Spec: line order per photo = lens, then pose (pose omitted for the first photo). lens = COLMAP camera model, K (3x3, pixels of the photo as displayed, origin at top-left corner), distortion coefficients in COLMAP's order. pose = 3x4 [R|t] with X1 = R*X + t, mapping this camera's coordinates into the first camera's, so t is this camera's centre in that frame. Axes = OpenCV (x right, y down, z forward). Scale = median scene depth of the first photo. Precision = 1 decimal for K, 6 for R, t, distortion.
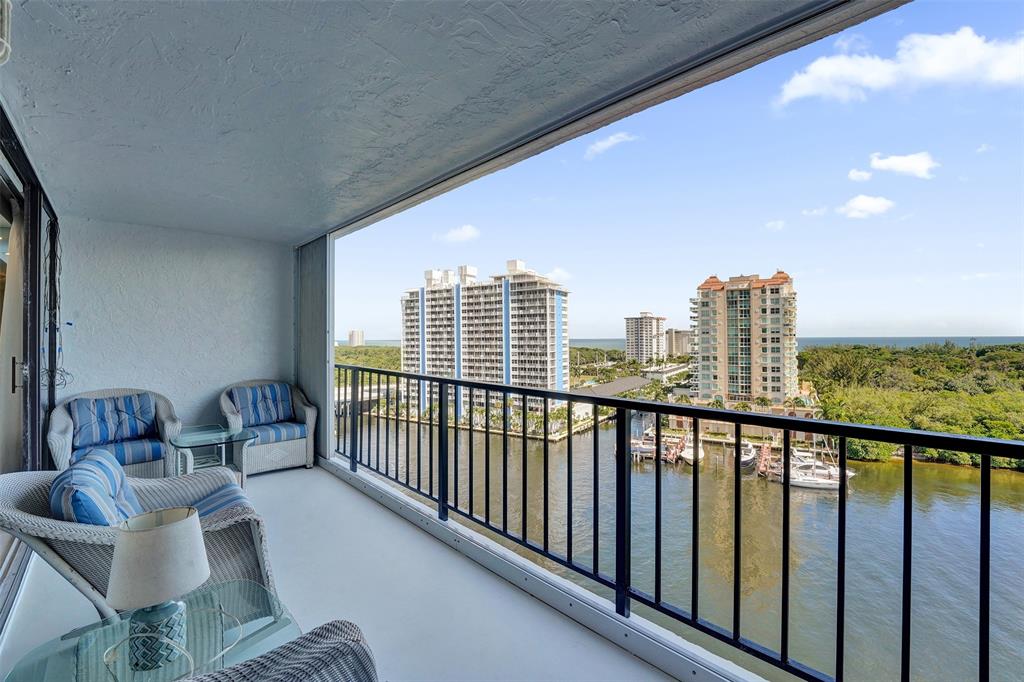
lens RADIAL K [[418.1, 0, 507.8], [0, 418.1, 338.4], [0, 0, 1]] dist [-0.006552, 0.000102]
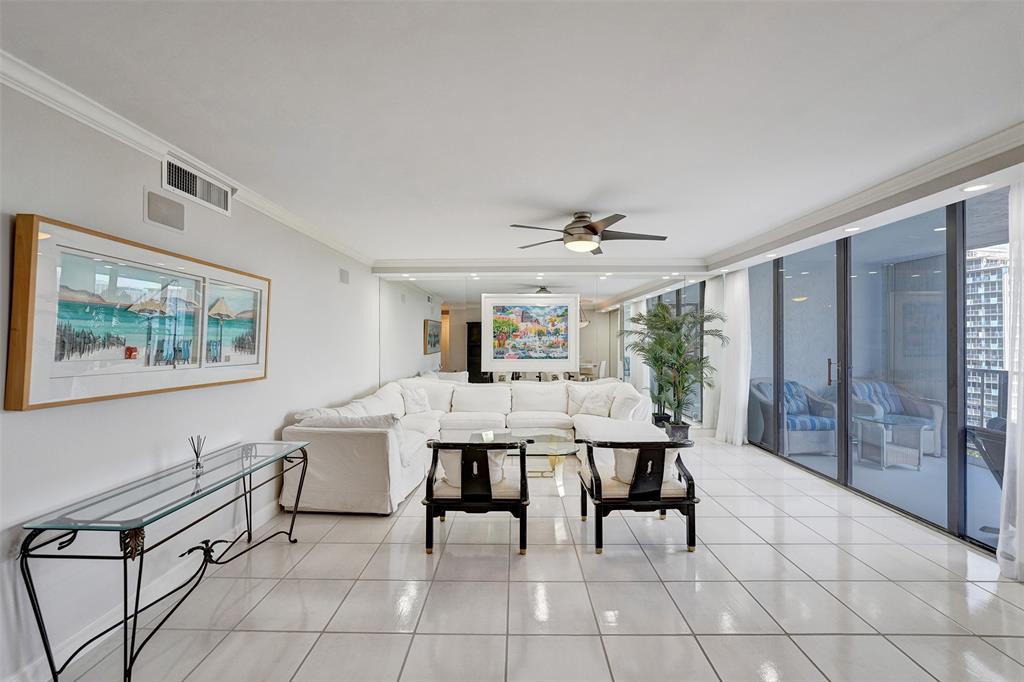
lens RADIAL K [[418.1, 0, 507.8], [0, 418.1, 338.4], [0, 0, 1]] dist [-0.006552, 0.000102]
pose [[0.726632, 0.002530, -0.687022, -0.612162], [-0.003719, 0.999993, -0.000252, -0.013599], [0.687017, 0.002738, 0.726636, -0.723020]]
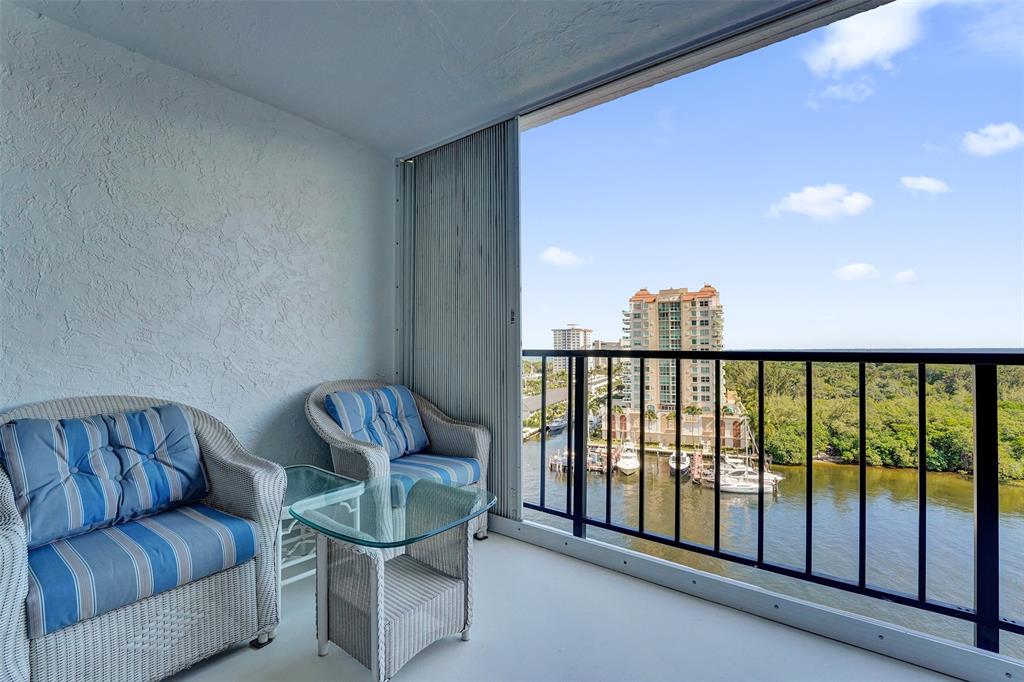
lens RADIAL K [[429.6, 0, 500.0], [0, 429.6, 340.0], [0, 0, 1]] dist [-0.004552, -0.000363]
pose [[0.987634, 0.007905, 0.156578, -0.599542], [-0.004366, 0.999727, -0.022934, 0.070560], [-0.156717, 0.021967, 0.987399, 0.485755]]
